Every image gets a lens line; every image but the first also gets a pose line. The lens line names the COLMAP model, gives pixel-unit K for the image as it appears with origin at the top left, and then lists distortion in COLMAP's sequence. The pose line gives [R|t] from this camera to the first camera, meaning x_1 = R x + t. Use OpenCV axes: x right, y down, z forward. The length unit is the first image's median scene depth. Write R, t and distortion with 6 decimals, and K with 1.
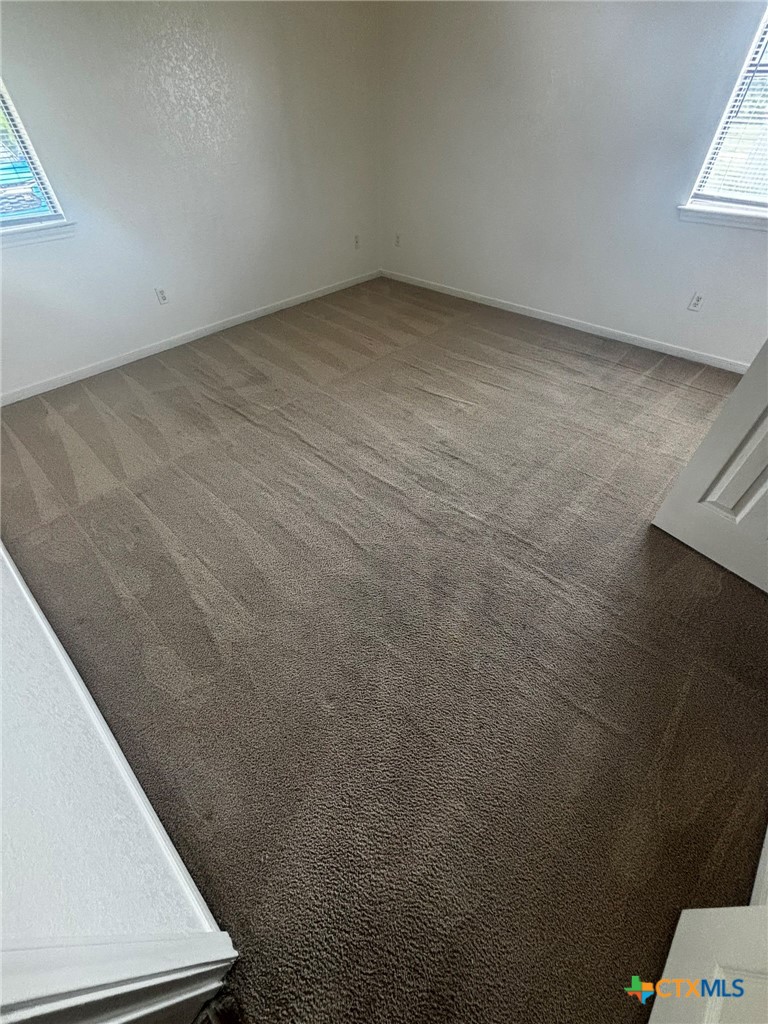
lens RADIAL K [[414.8, 0, 386.9], [0, 414.8, 510.7], [0, 0, 1]] dist [-0.001658, 0.001110]
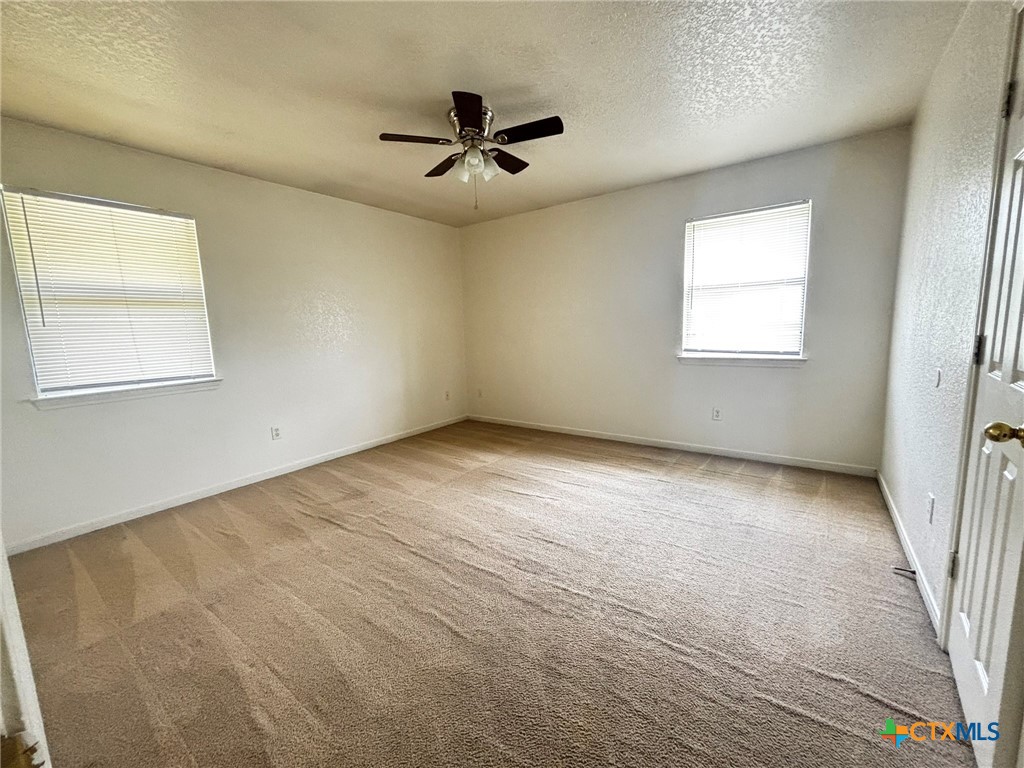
lens RADIAL K [[414.8, 0, 511.8], [0, 414.8, 381.9], [0, 0, 1]] dist [-0.001658, 0.001110]
pose [[0.993412, -0.038098, 0.108078, -0.023522], [0.095720, 0.794414, -0.599787, 0.168479], [-0.063008, 0.606181, 0.792827, -0.045268]]
